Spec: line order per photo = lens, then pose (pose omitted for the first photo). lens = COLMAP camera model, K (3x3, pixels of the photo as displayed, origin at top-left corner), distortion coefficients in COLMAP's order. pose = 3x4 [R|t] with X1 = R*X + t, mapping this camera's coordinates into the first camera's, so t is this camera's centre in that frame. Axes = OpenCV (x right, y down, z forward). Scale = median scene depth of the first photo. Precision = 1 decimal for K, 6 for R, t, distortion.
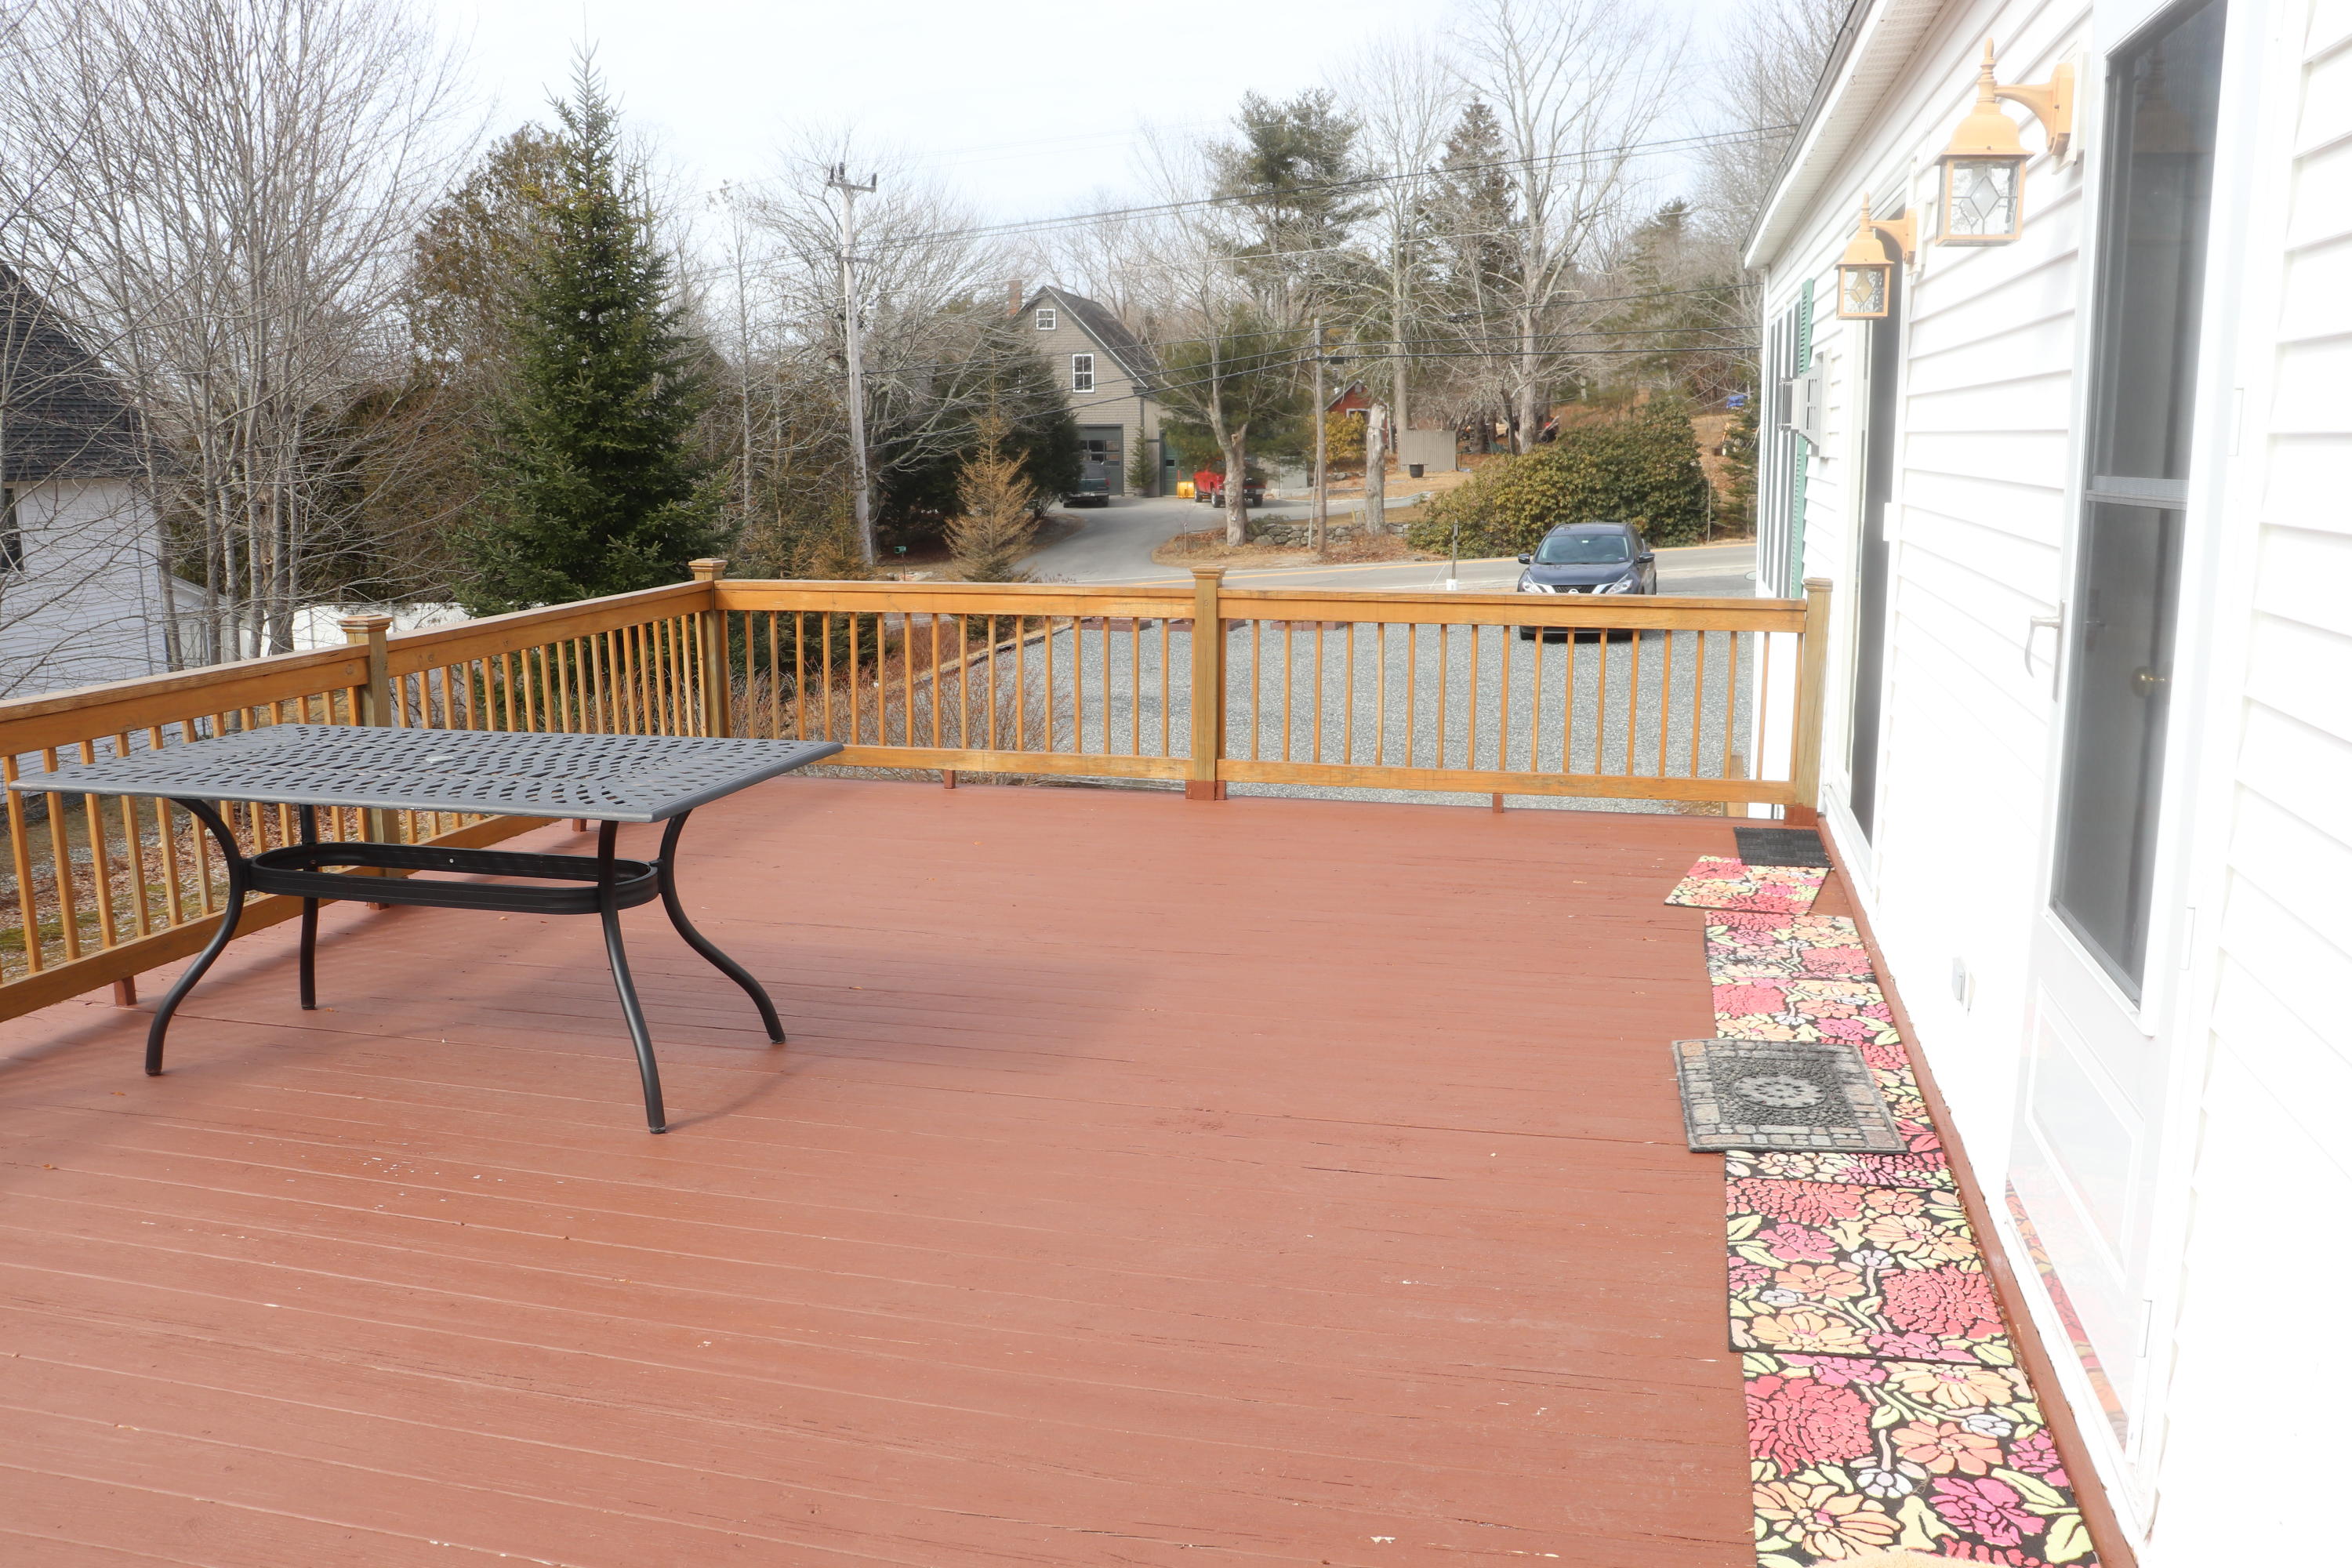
lens RADIAL K [[1979.8, 0, 1176.0], [0, 1979.8, 784.0], [0, 0, 1]] dist [-0.198318, 0.201126]
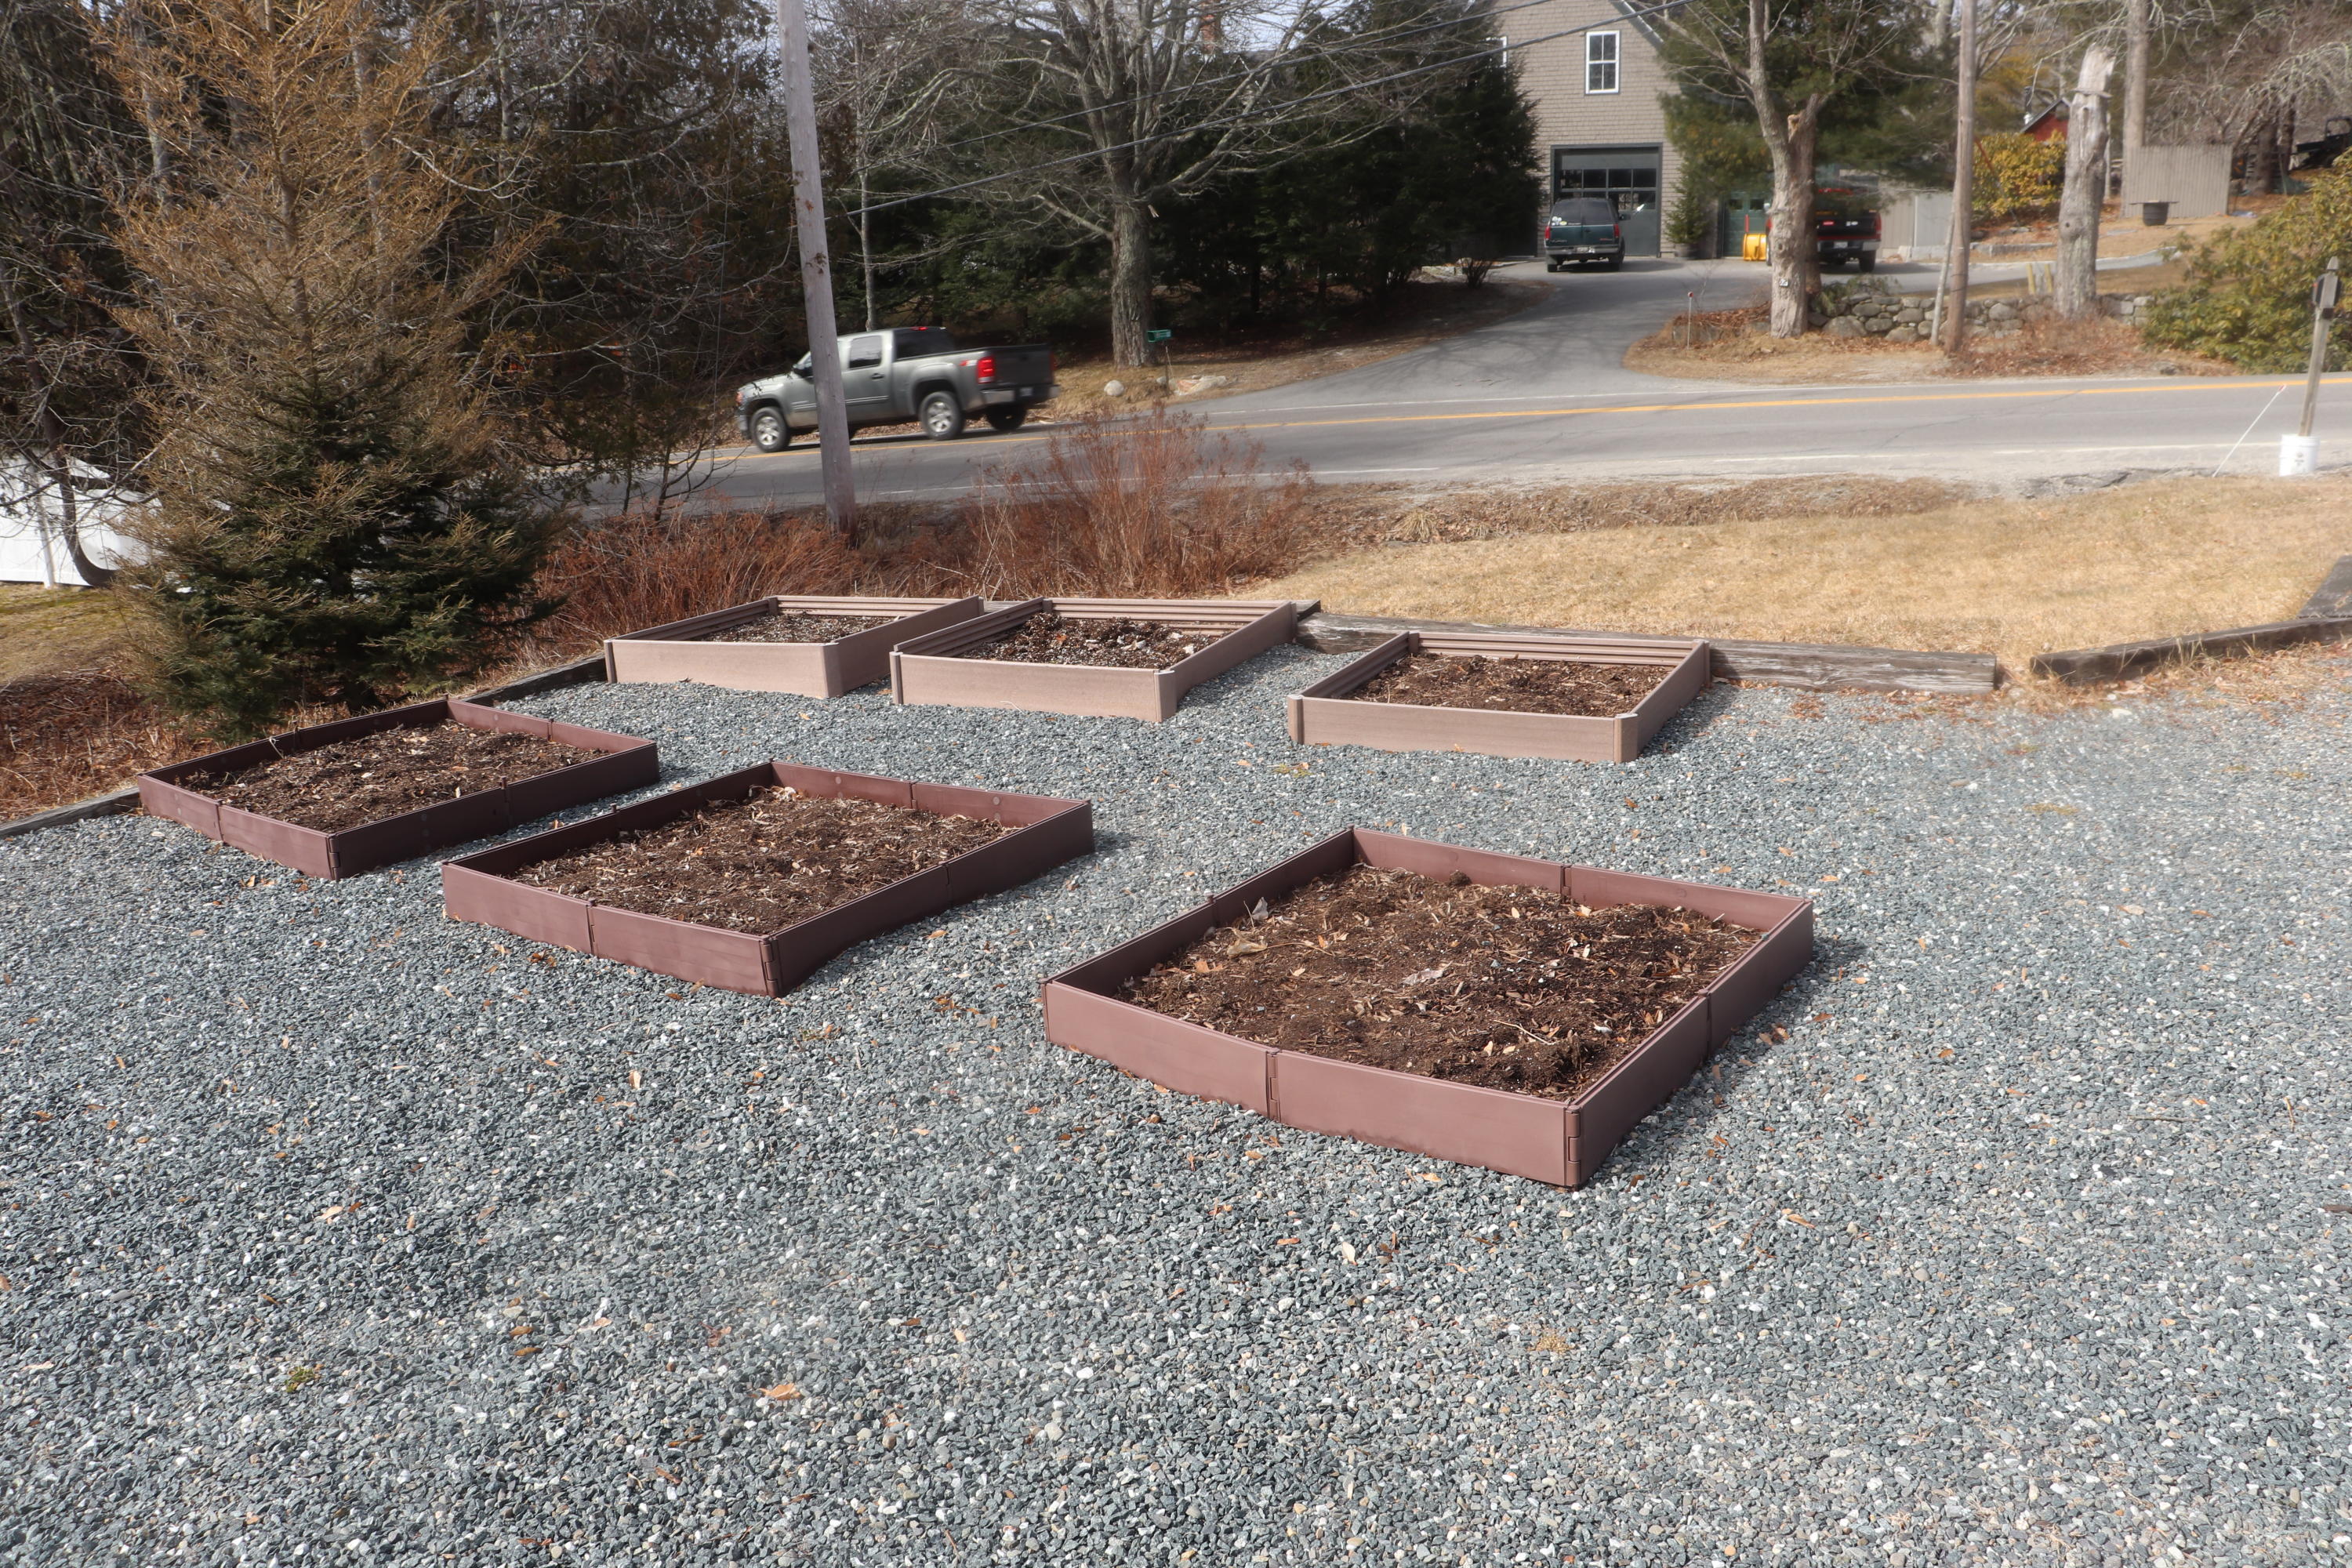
lens RADIAL K [[1979.8, 0, 1176.0], [0, 1979.8, 784.0], [0, 0, 1]] dist [-0.198318, 0.201126]
pose [[0.946197, 0.072537, -0.315356, 0.047256], [-0.039258, 0.993085, 0.110636, -0.054638], [0.321201, -0.092303, 0.942502, 0.469719]]
